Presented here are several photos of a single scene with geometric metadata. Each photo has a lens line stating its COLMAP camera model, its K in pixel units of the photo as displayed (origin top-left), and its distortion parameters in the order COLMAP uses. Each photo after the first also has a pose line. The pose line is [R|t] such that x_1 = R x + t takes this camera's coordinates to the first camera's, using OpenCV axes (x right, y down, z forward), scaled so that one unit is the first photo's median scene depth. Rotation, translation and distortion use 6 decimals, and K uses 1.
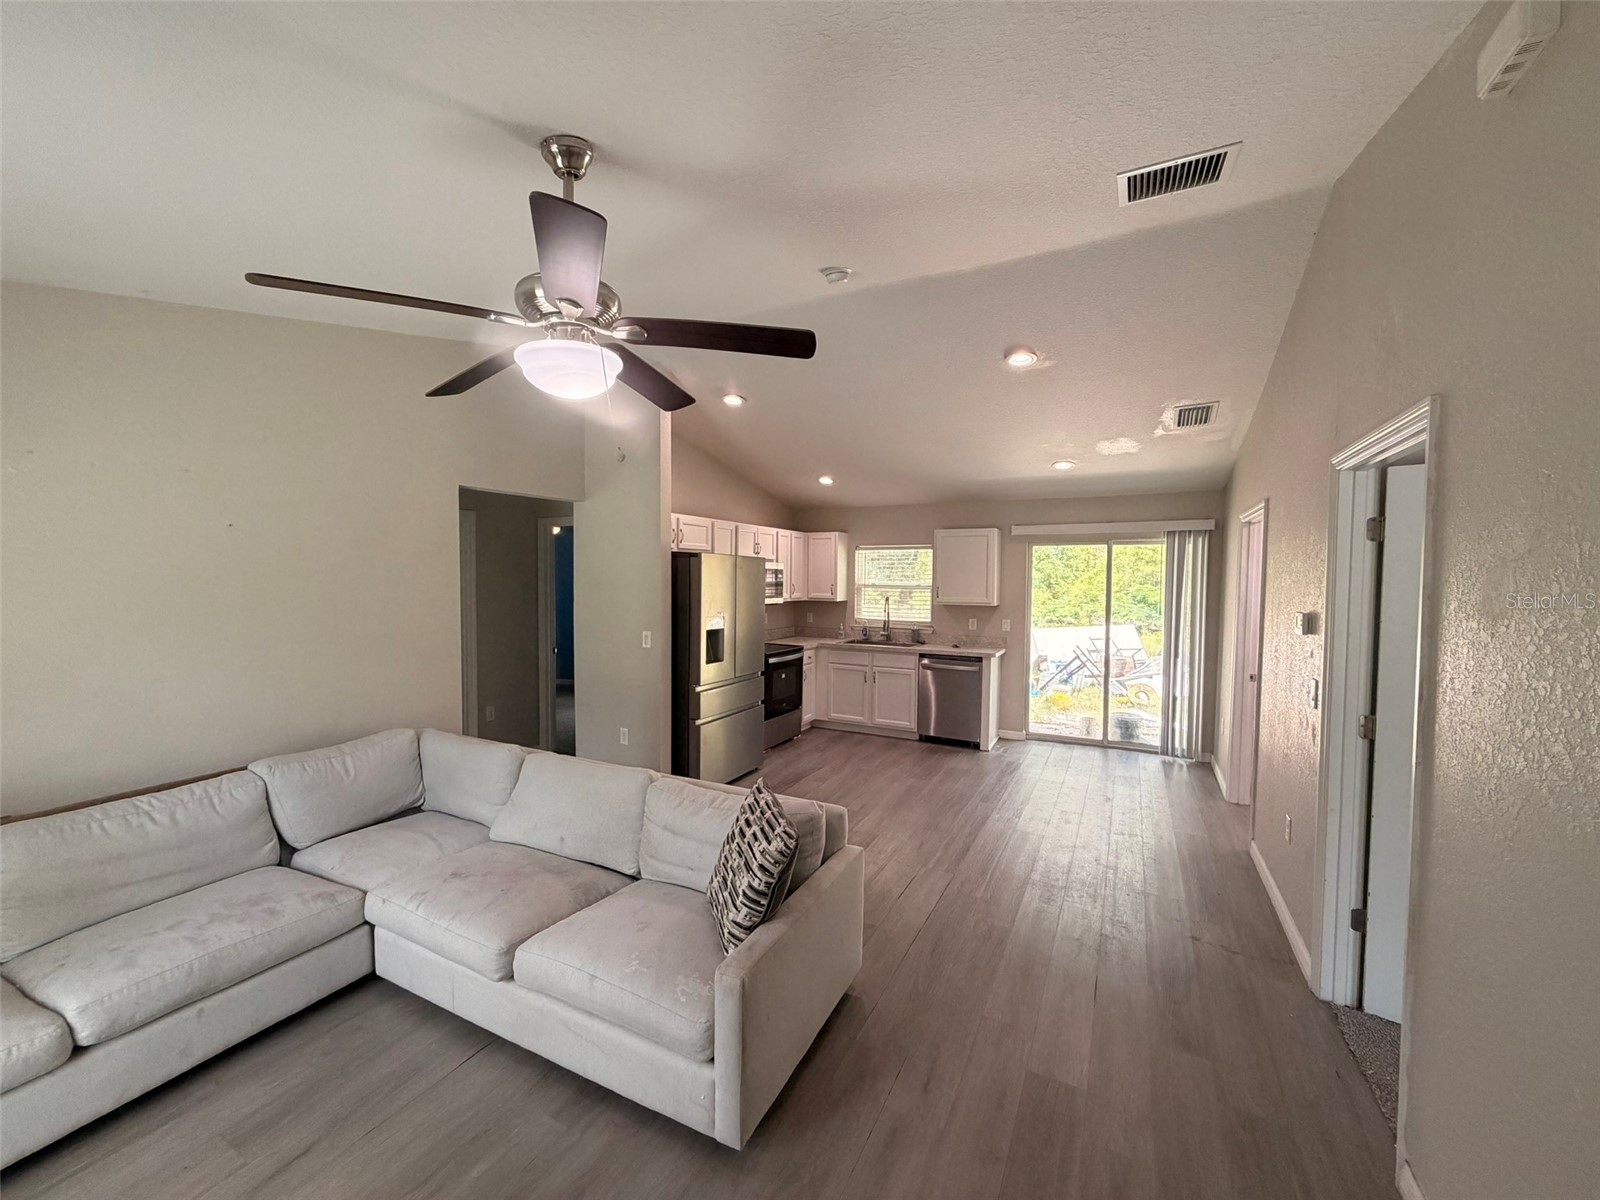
lens RADIAL K [[640.8, 0, 795.7], [0, 640.8, 600.9], [0, 0, 1]] dist [0.003291, 0.000207]
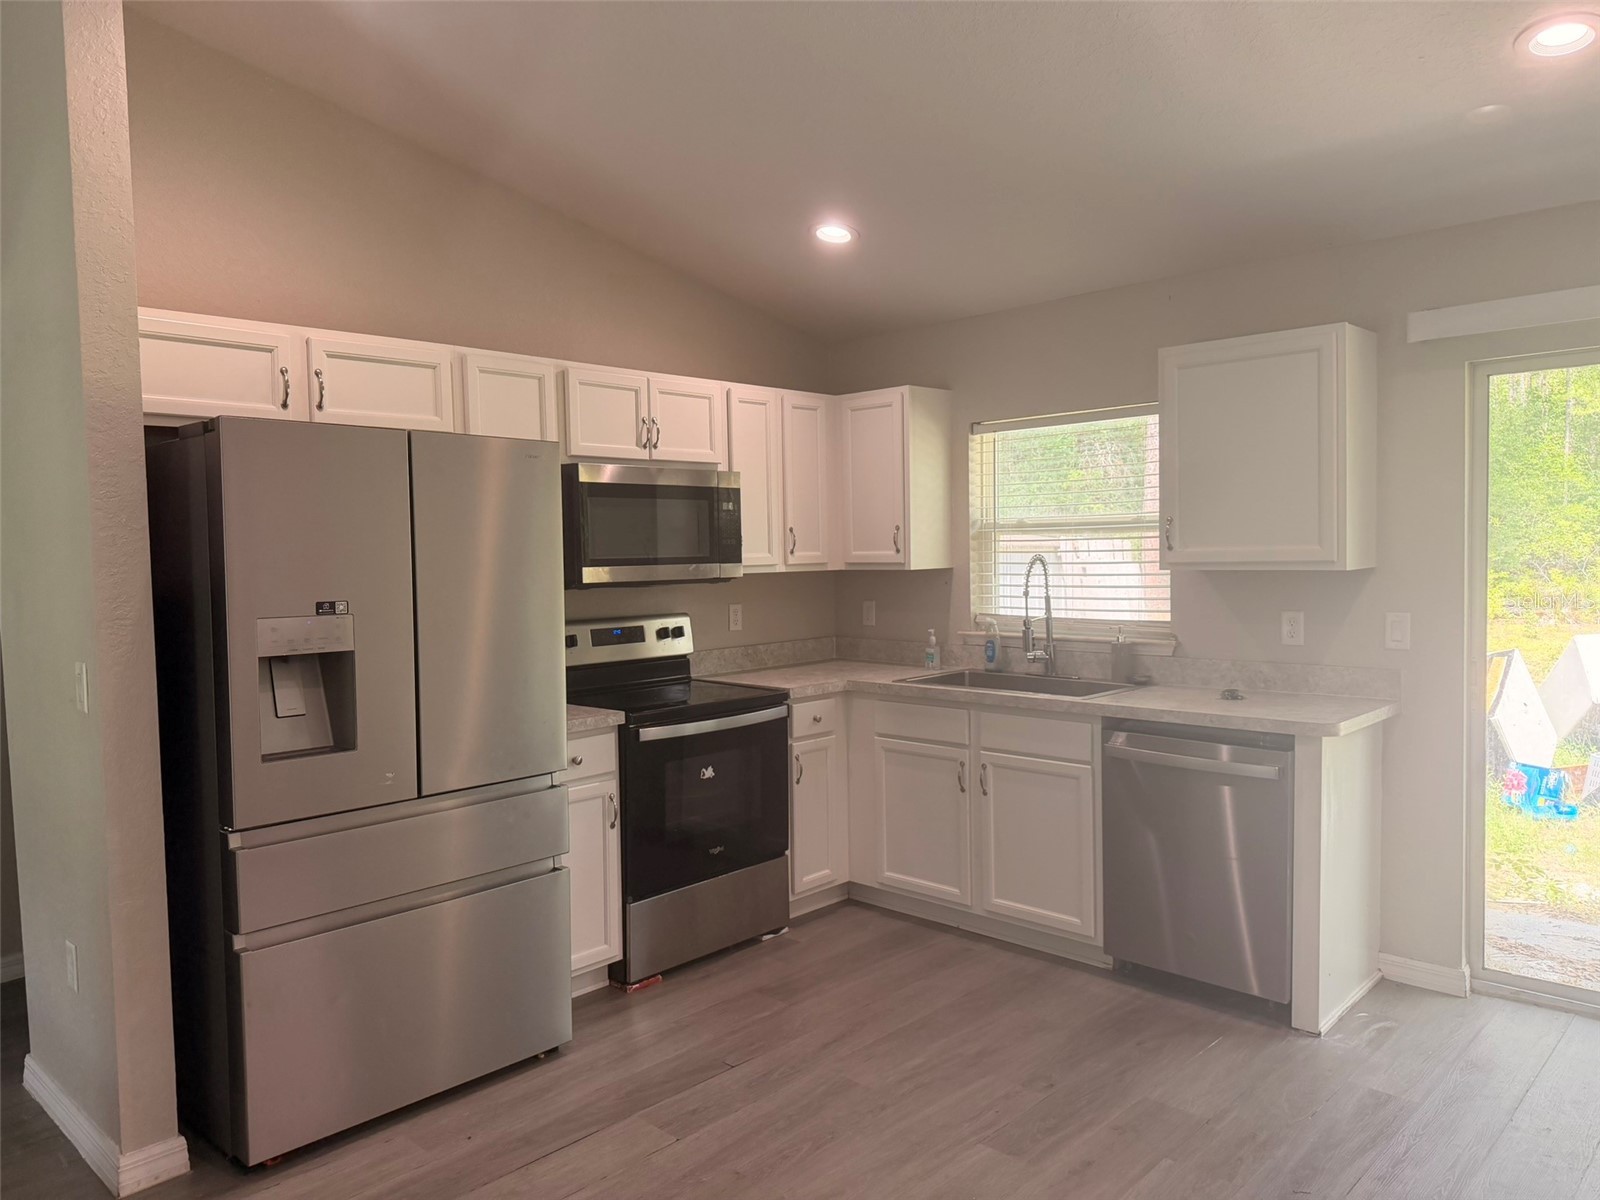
lens RADIAL K [[1124.3, 0, 803.3], [0, 1124.3, 606.1], [0, 0, 1]] dist [0.083039, -0.033059]
pose [[0.960769, -0.013533, -0.277019, 0.201505], [0.019539, 0.999630, 0.018933, 0.008902], [0.276661, -0.023603, 0.960678, 0.369149]]
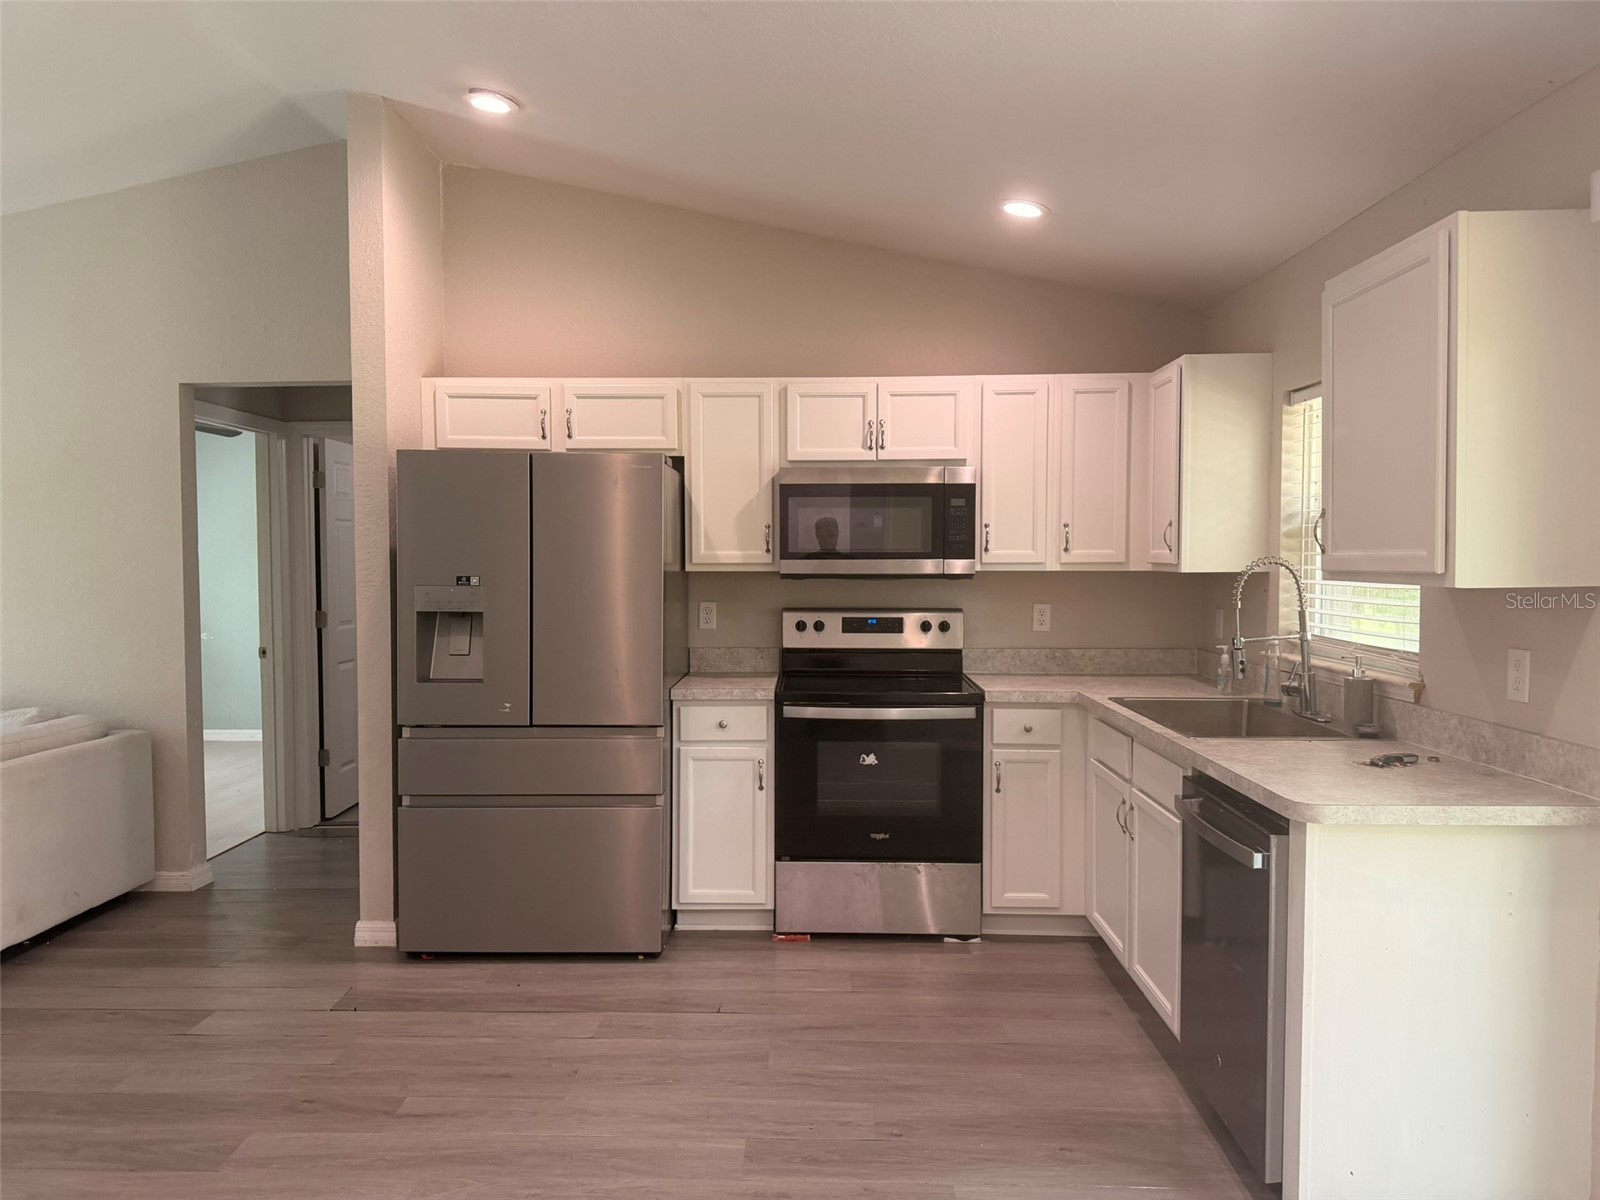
lens RADIAL K [[1124.3, 0, 798.2], [0, 1124.3, 602.6], [0, 0, 1]] dist [0.083039, -0.033059]
pose [[0.446189, 0.027248, -0.894524, 0.527955], [-0.023295, 0.999551, 0.018828, 0.010299], [0.894636, 0.012438, 0.446624, 0.617747]]
